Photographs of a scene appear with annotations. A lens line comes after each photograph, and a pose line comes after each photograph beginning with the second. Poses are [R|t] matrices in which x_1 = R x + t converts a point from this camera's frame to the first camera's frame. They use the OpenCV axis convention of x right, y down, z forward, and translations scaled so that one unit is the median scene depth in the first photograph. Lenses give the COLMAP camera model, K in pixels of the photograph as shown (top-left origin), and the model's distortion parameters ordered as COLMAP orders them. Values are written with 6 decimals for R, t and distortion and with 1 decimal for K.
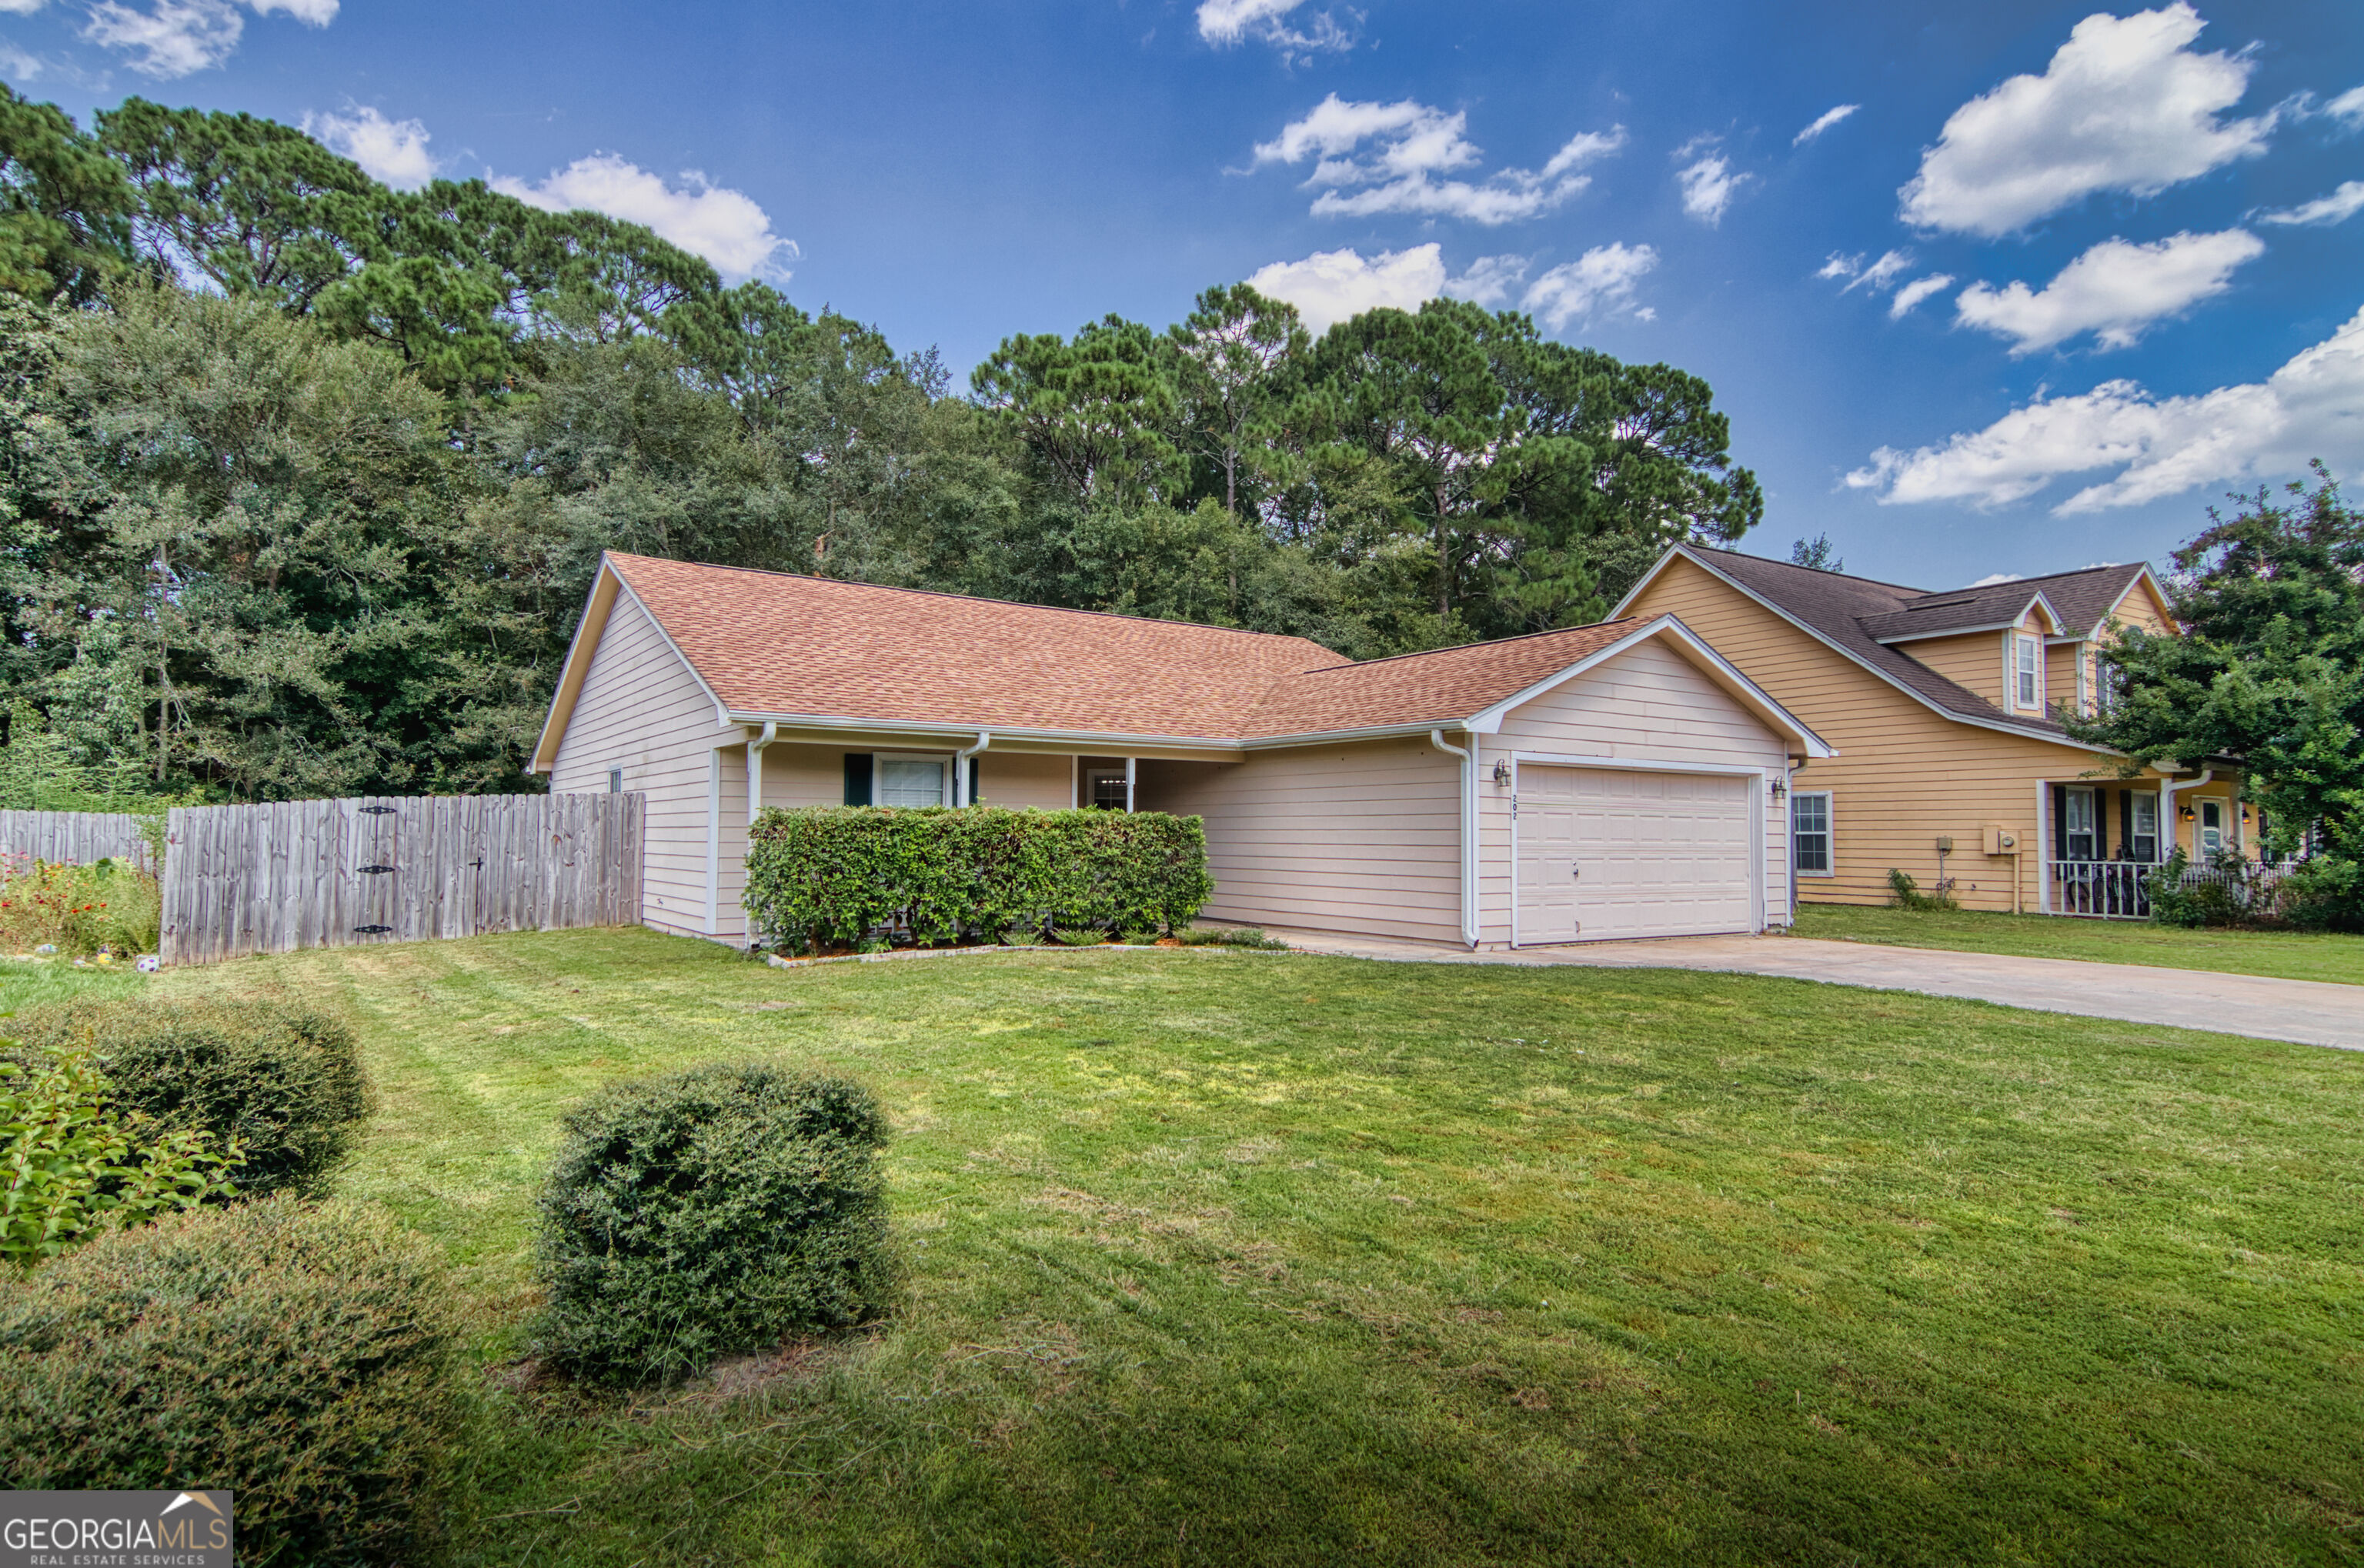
lens RADIAL K [[1236.7, 0, 1145.4], [0, 1236.7, 789.2], [0, 0, 1]] dist [0.003771, 0.000994]
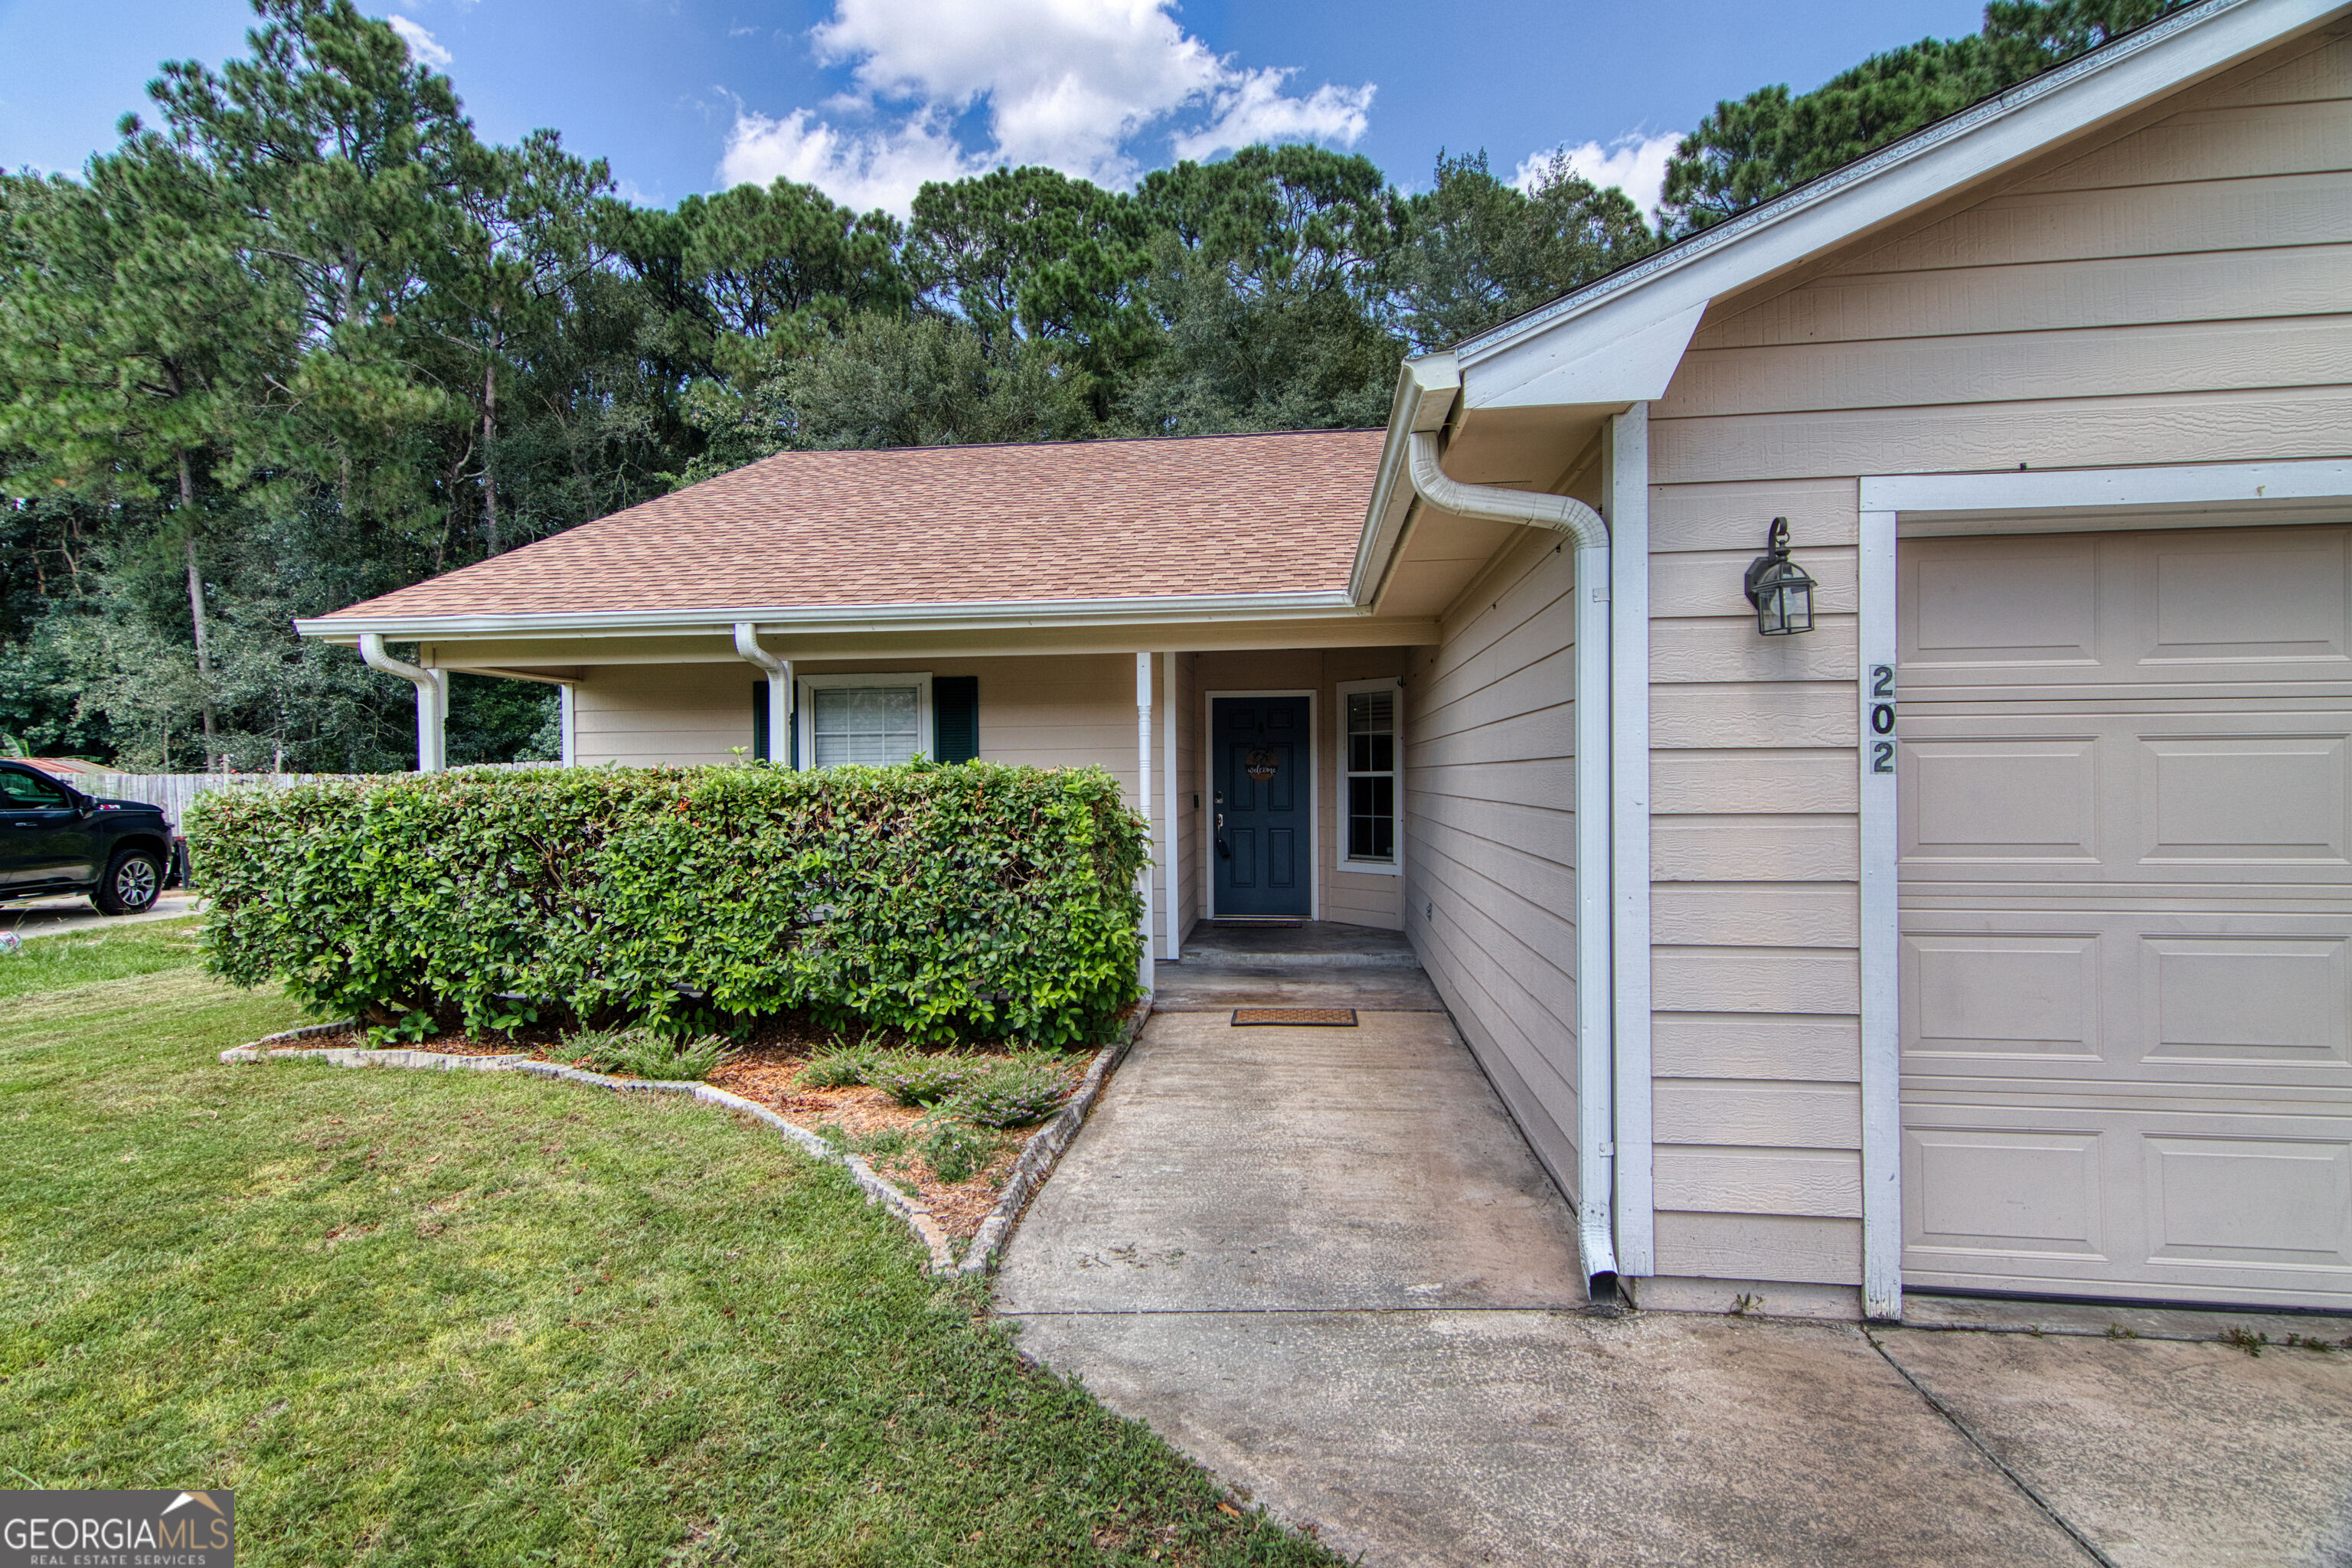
lens RADIAL K [[1191.5, 0, 1162.9], [0, 1191.5, 781.6], [0, 0, 1]] dist [0.039781, -0.014520]
pose [[0.766316, -0.012885, -0.642335, 0.332681], [0.037330, 0.999003, 0.024496, 0.015371], [0.641378, -0.042750, 0.766033, 0.721377]]
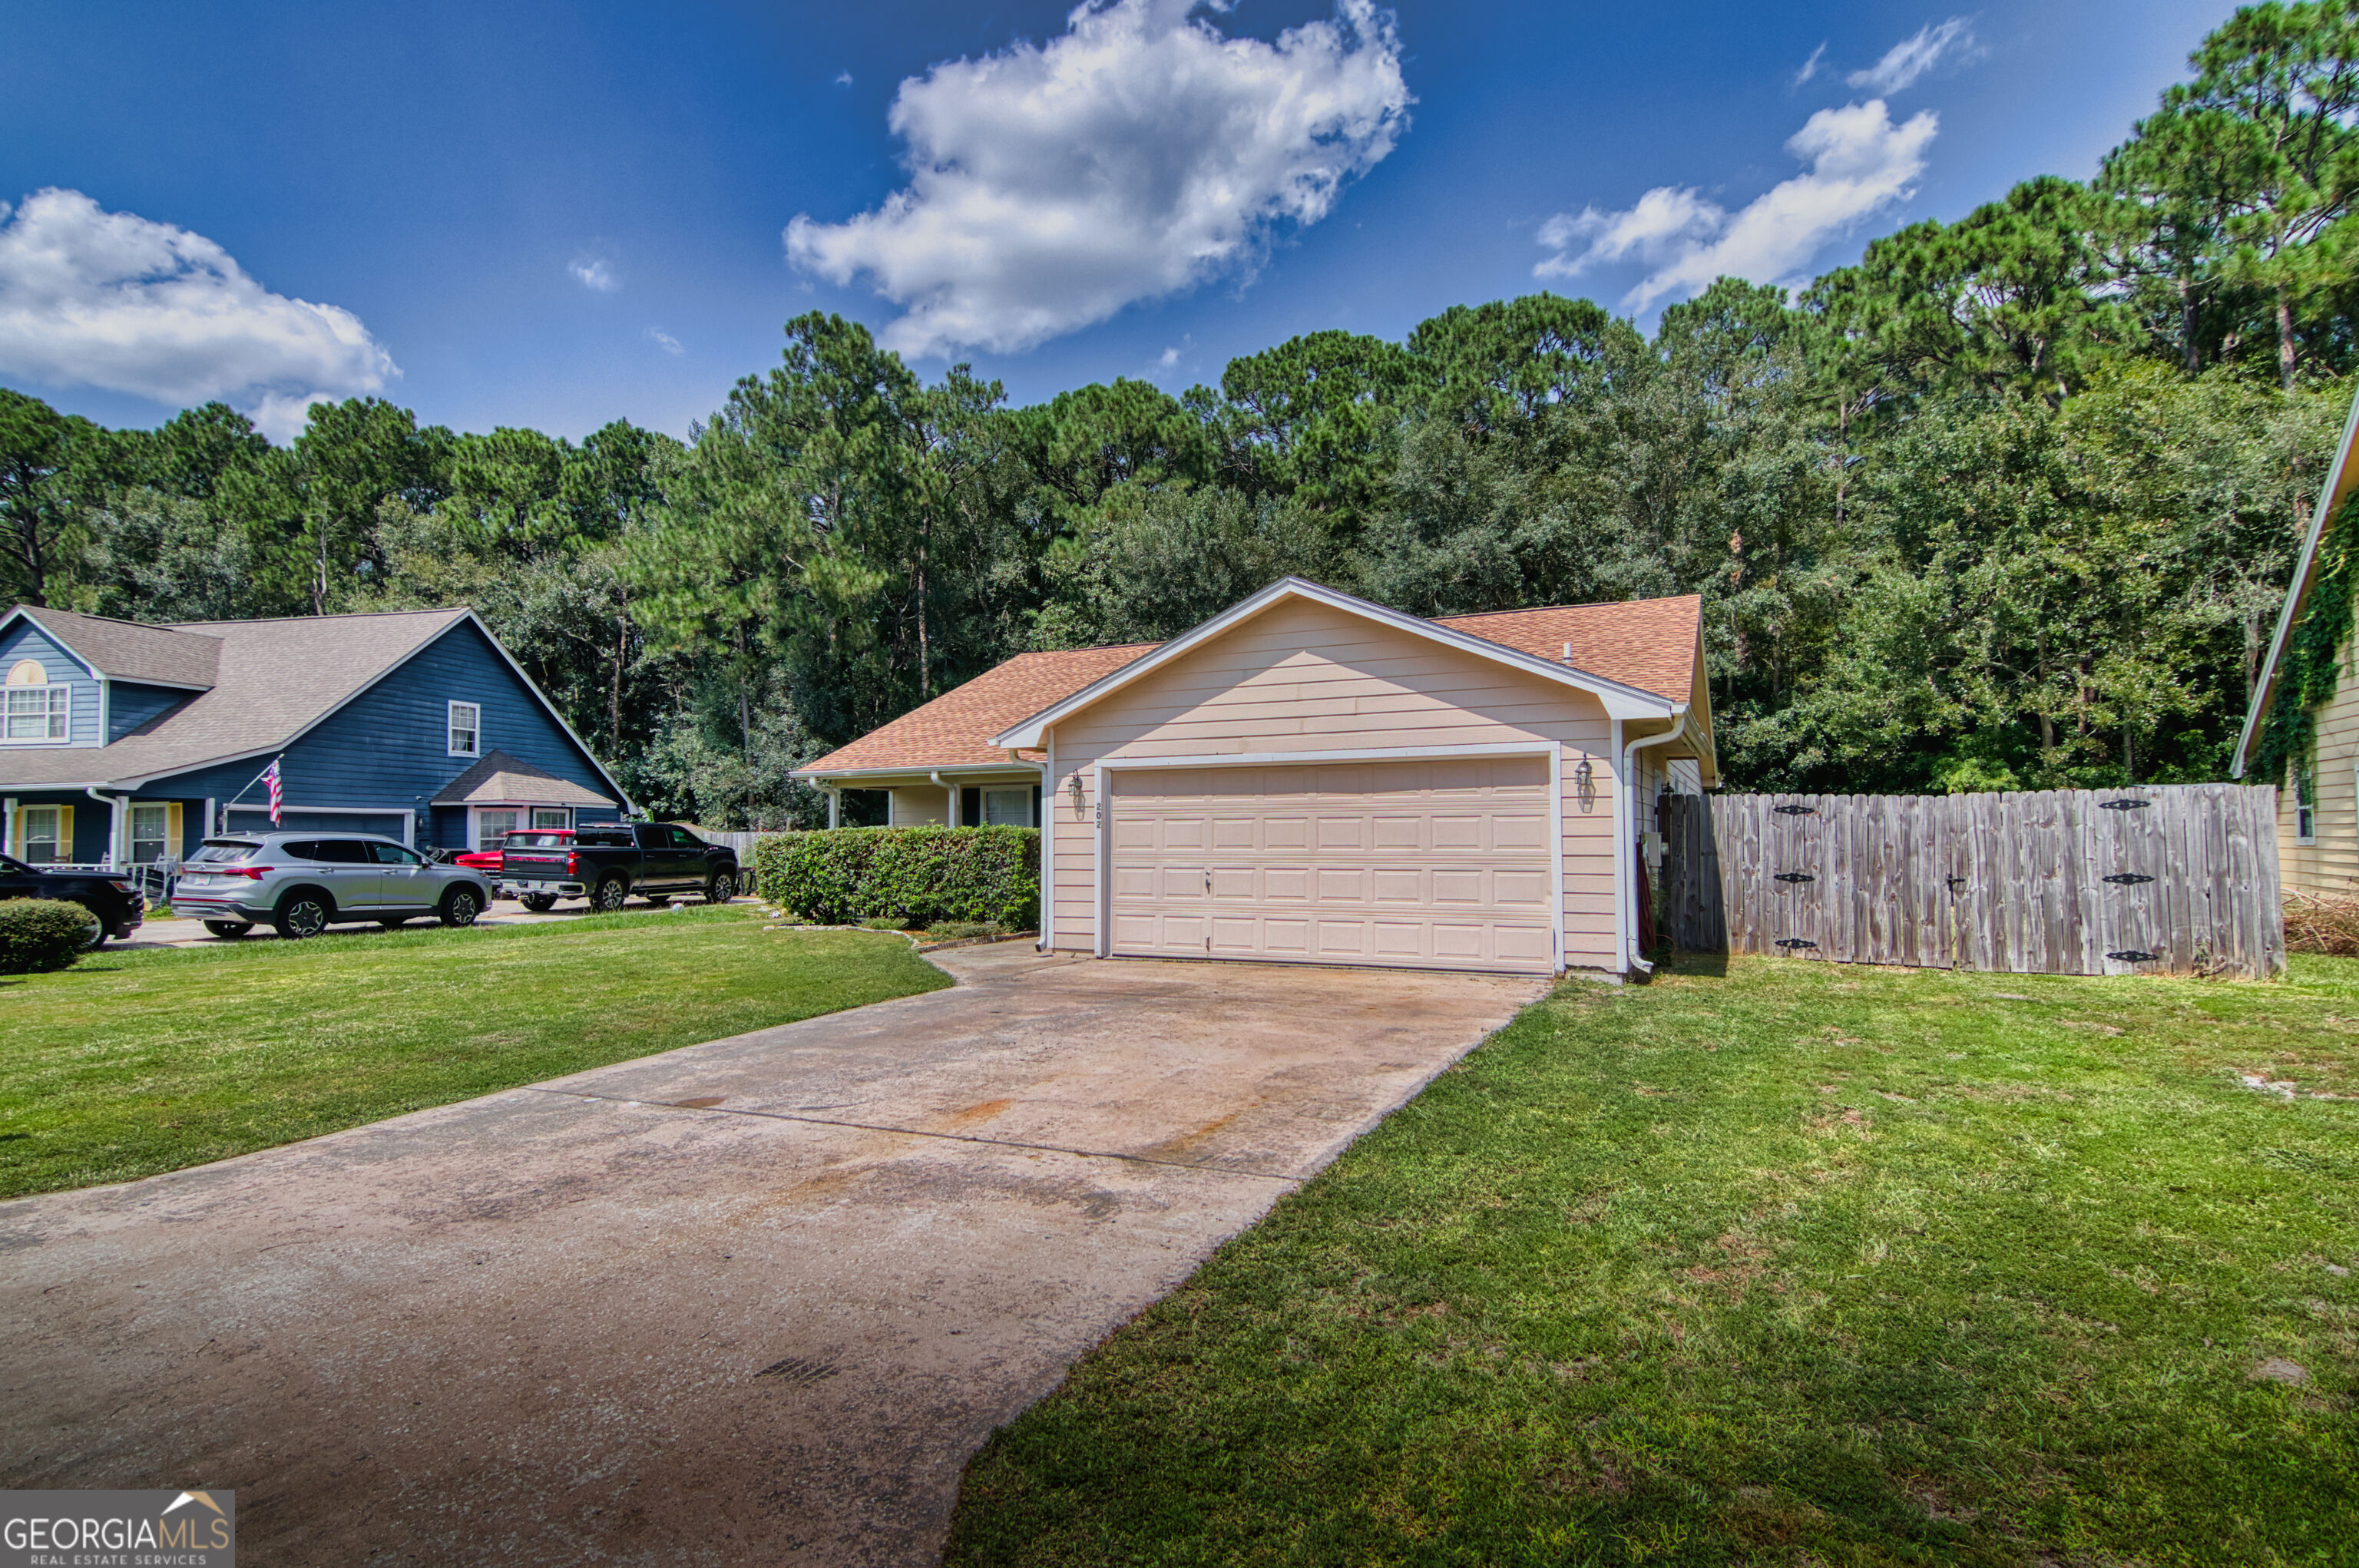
lens RADIAL K [[1195.0, 0, 1166.4], [0, 1195.0, 781.6], [0, 0, 1]] dist [0.039781, -0.014520]
pose [[0.518836, -0.053617, -0.853191, 1.118263], [0.038959, 0.998477, -0.039056, 0.026129], [0.853986, -0.012976, 0.520134, 0.535815]]
